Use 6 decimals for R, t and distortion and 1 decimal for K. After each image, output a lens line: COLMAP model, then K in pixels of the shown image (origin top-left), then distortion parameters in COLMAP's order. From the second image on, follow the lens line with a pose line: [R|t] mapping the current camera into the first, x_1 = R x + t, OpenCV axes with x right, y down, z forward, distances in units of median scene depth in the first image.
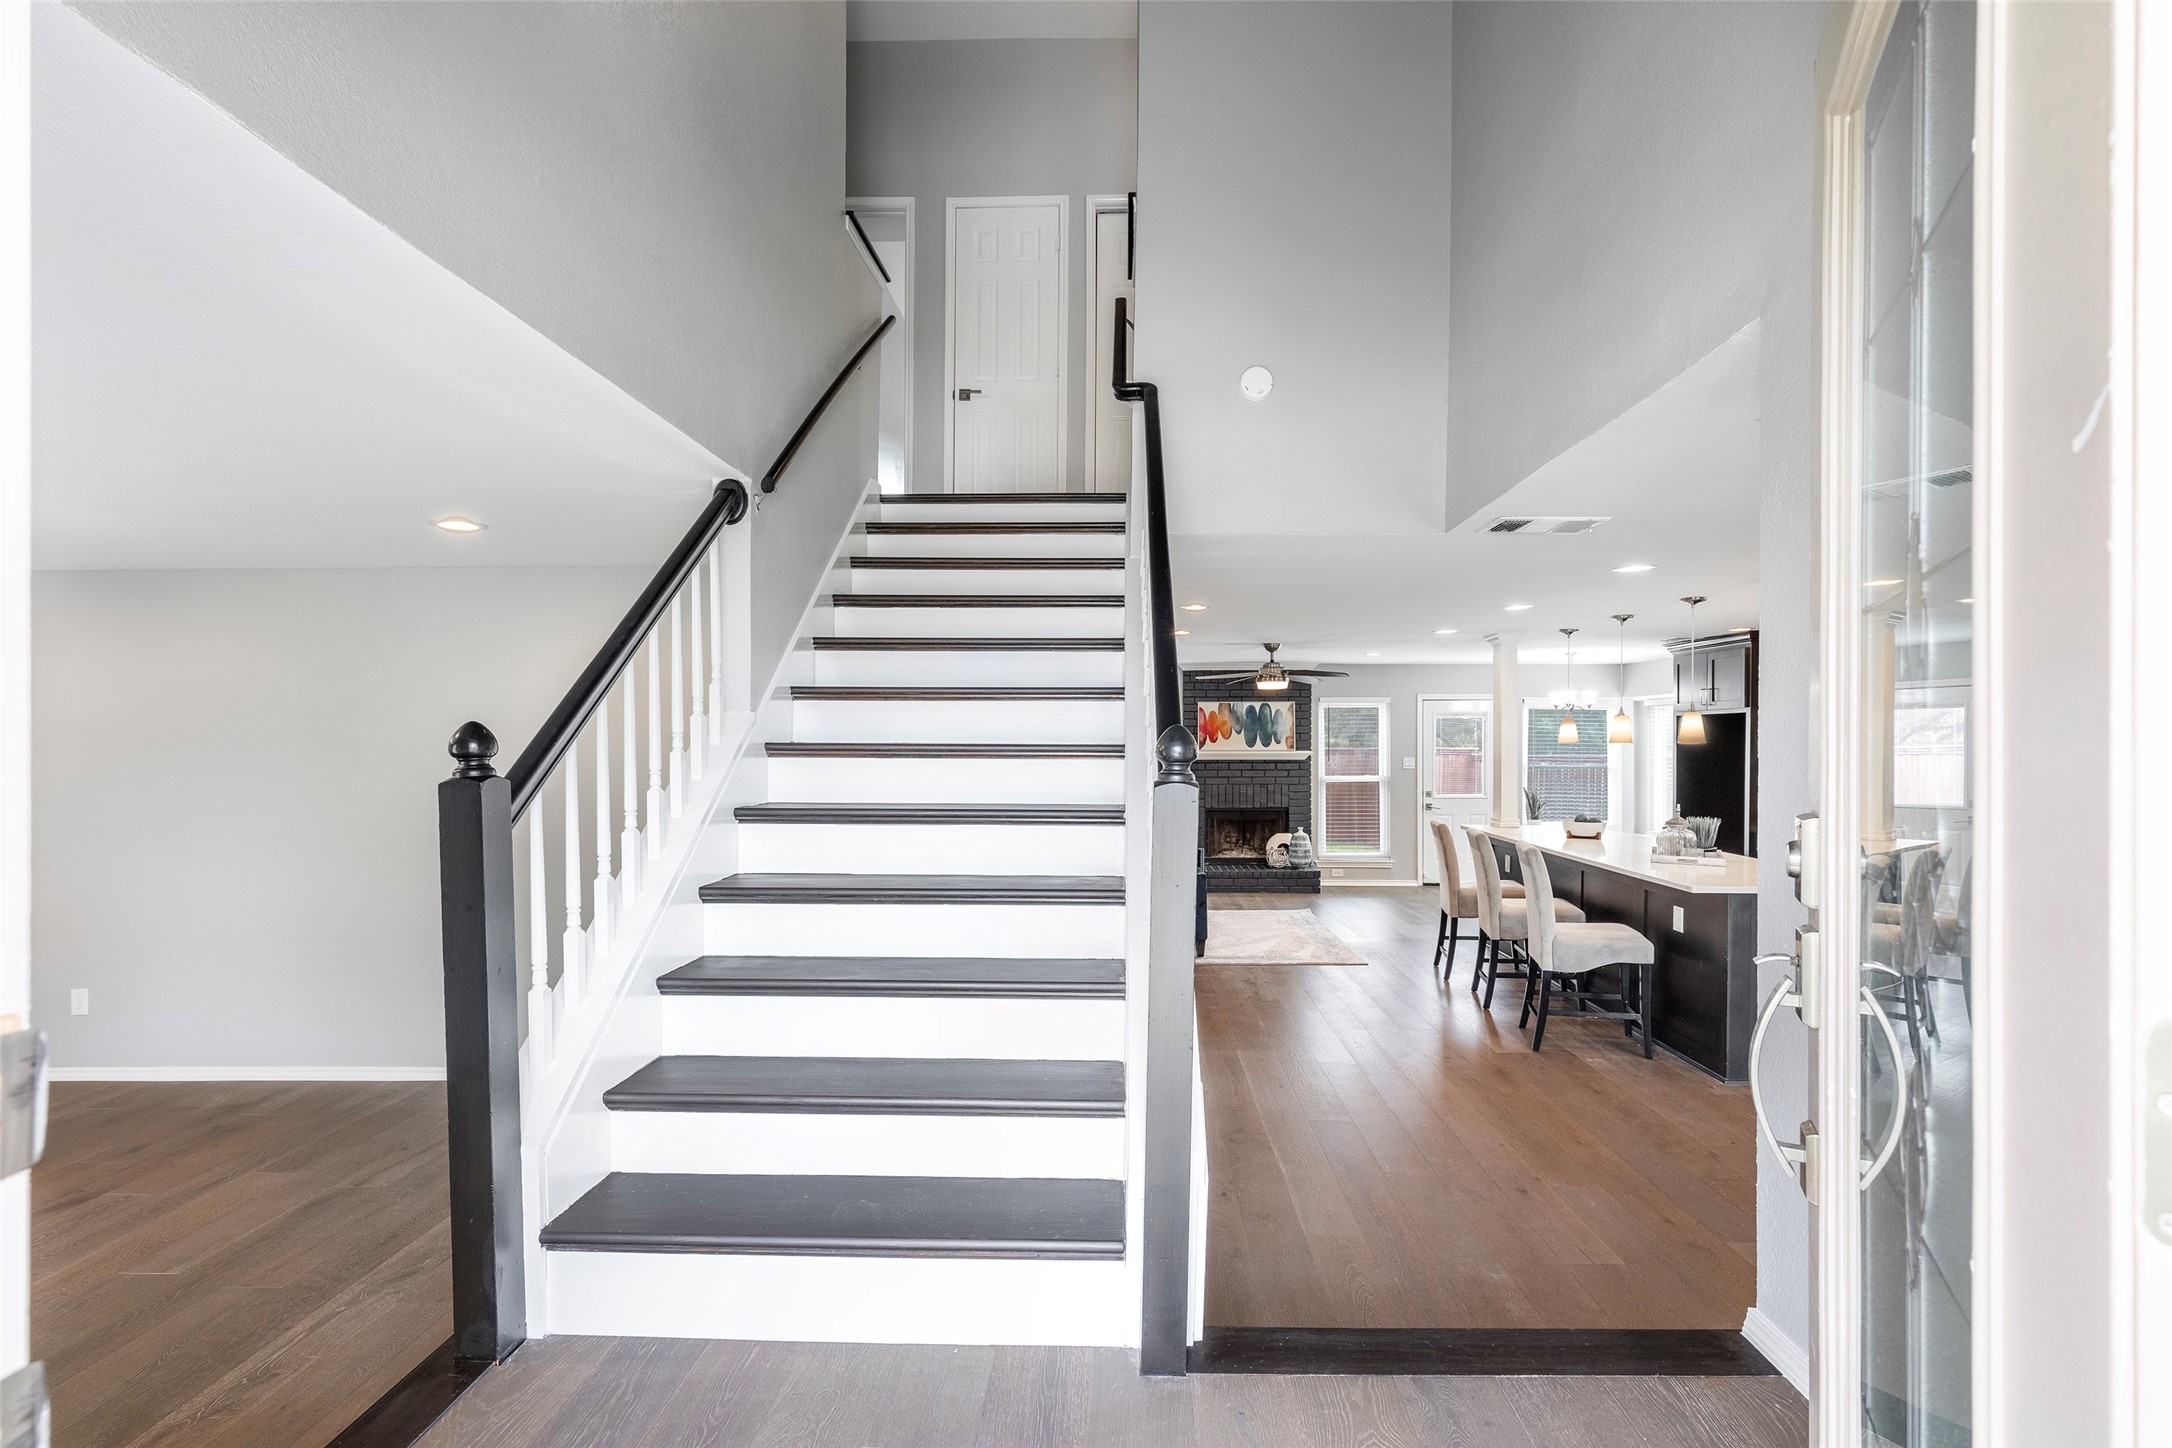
lens RADIAL K [[983.5, 0, 1089.7], [0, 983.5, 773.6], [0, 0, 1]] dist [0.009540, -0.000774]
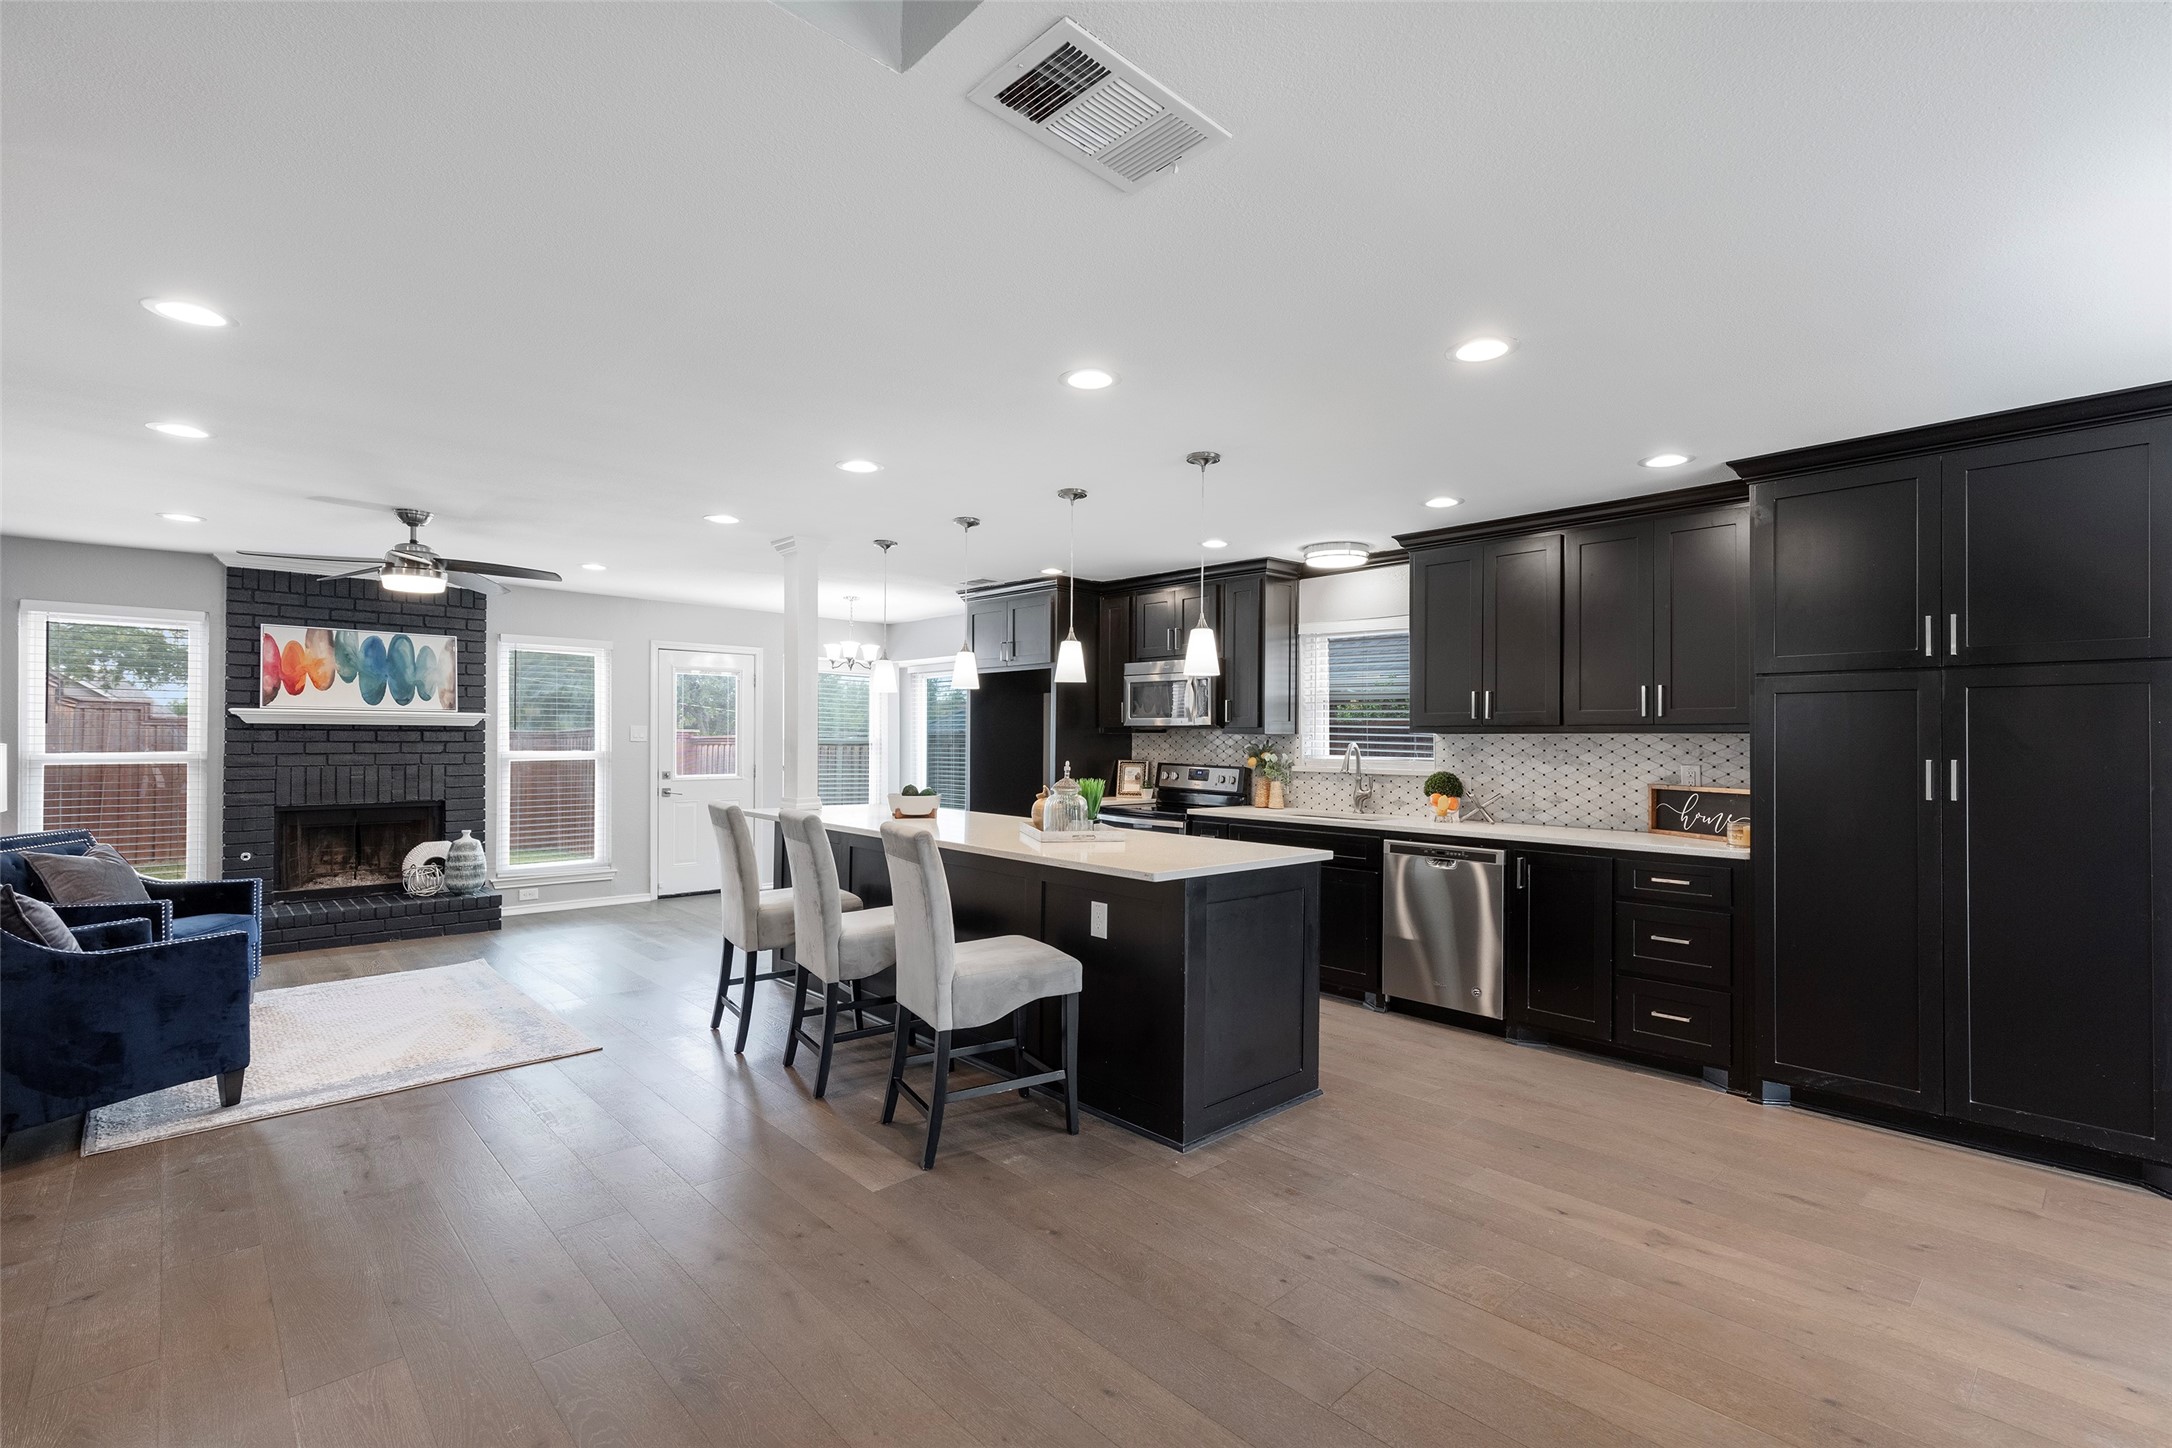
lens RADIAL K [[983.5, 0, 1092.8], [0, 983.5, 734.2], [0, 0, 1]] dist [0.009540, -0.000774]
pose [[0.709563, 0.010240, 0.704567, 0.048120], [0.015902, 0.999407, -0.030540, 0.017961], [-0.704462, 0.032874, 0.708980, 0.246169]]
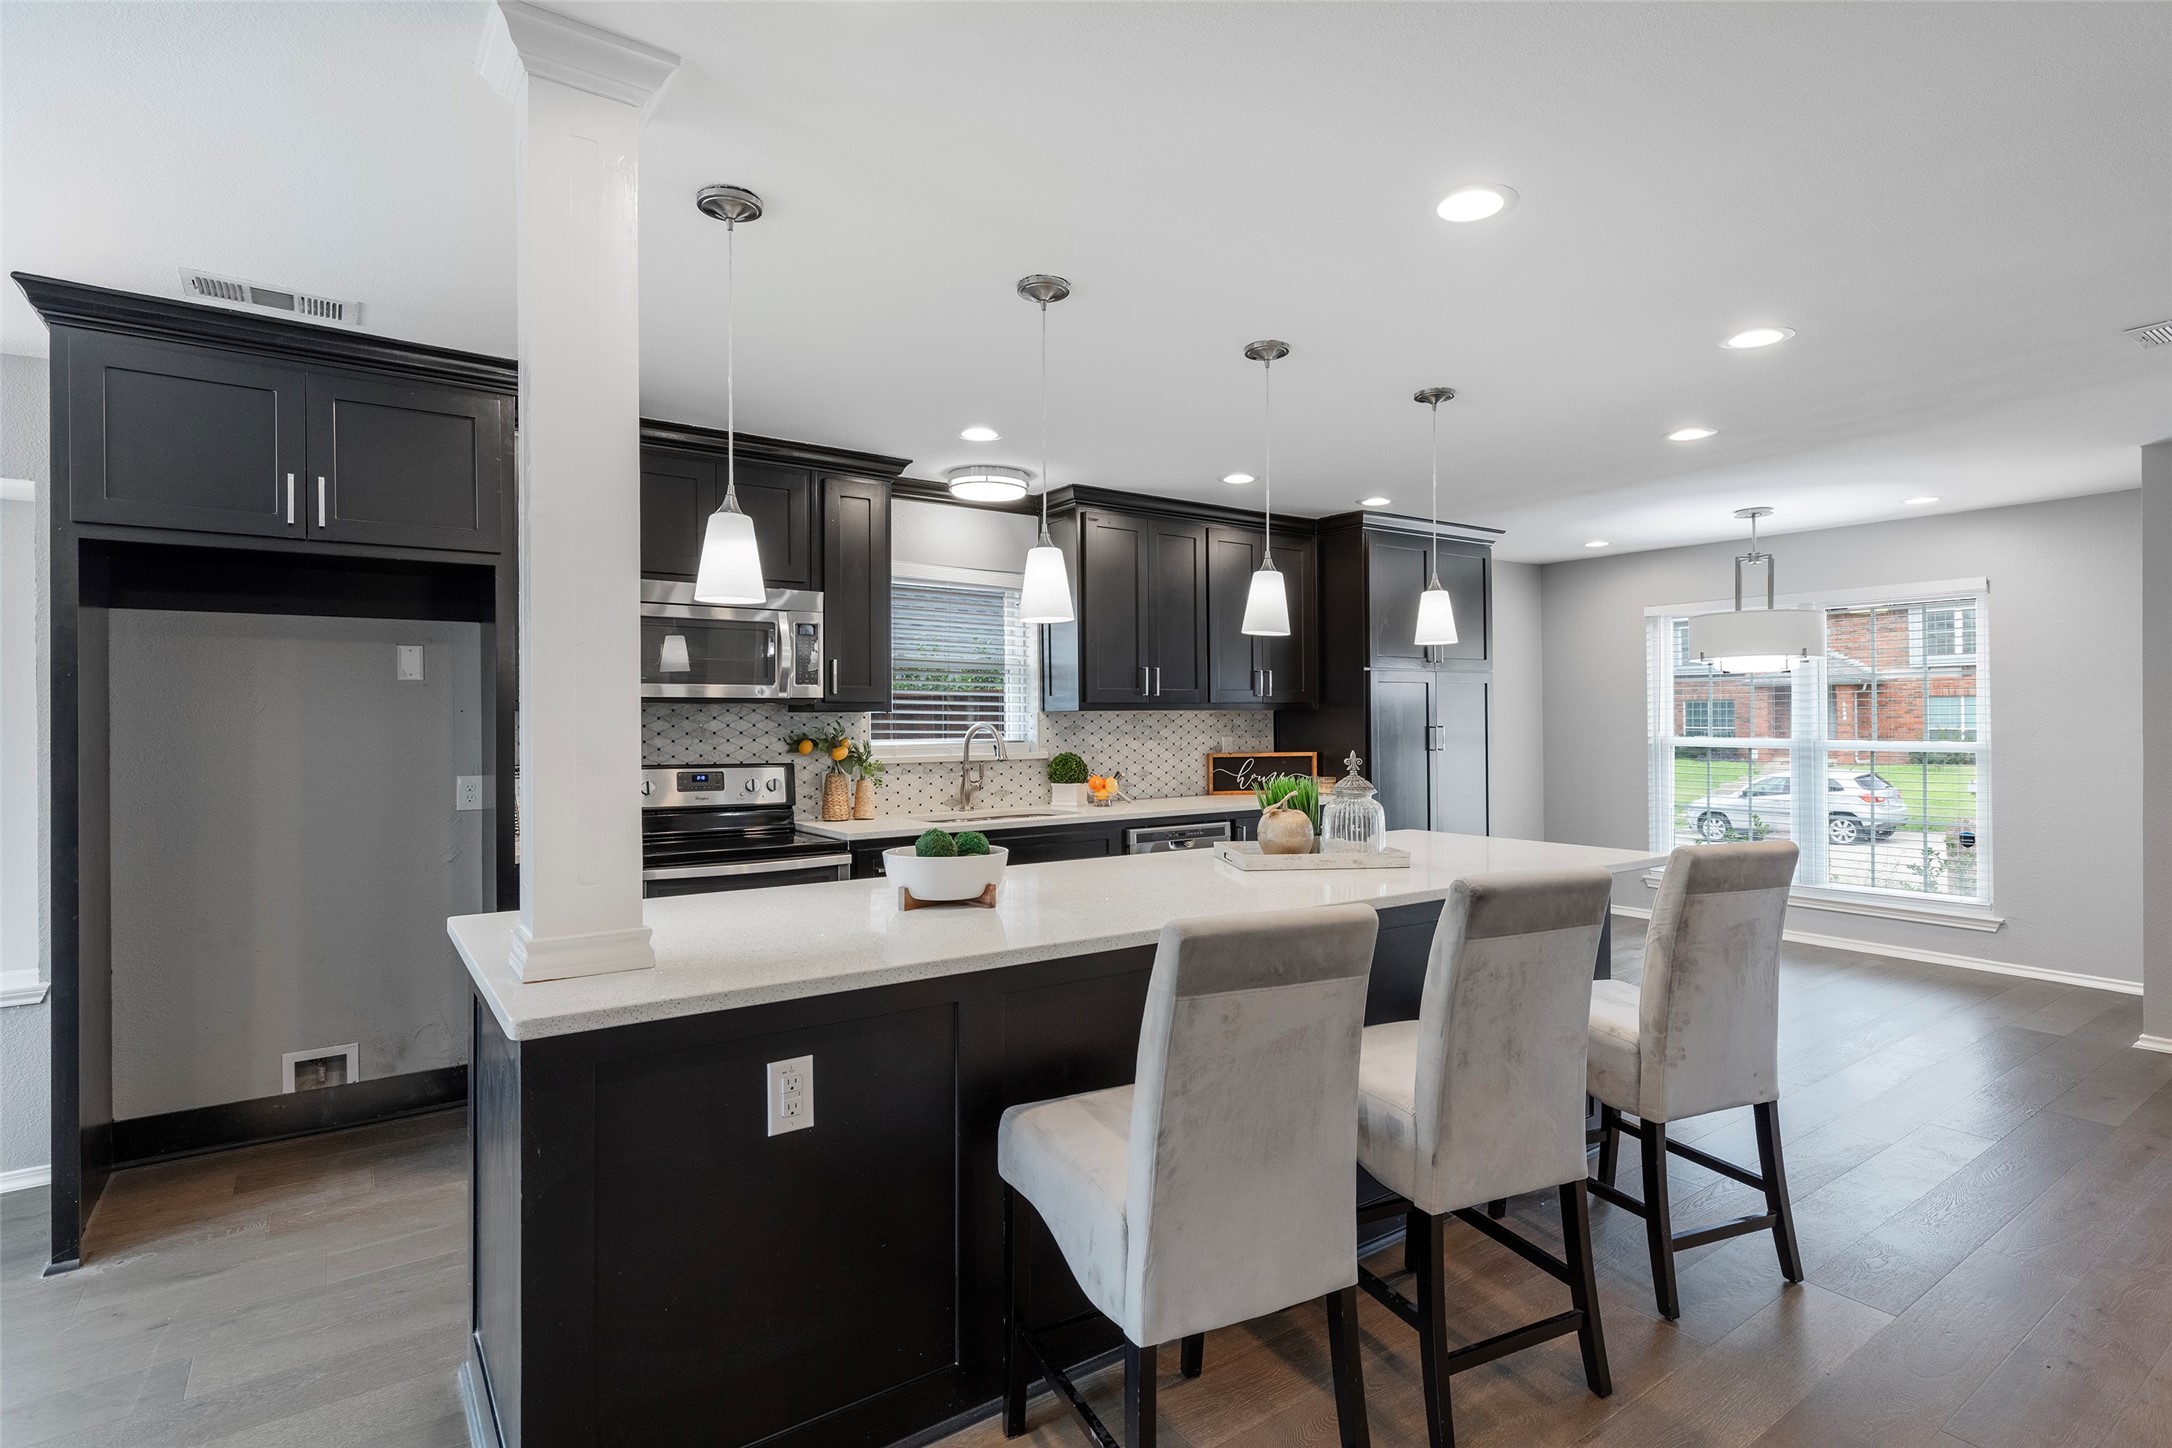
lens RADIAL K [[1082.2, 0, 1098.5], [0, 1082.2, 711.6], [0, 0, 1]] dist [0.008367, -0.000470]
pose [[-0.611848, 0.012351, 0.790879, 0.119365], [0.036259, 0.999265, 0.012446, 0.000042], [-0.790144, 0.036291, -0.611846, 0.762638]]
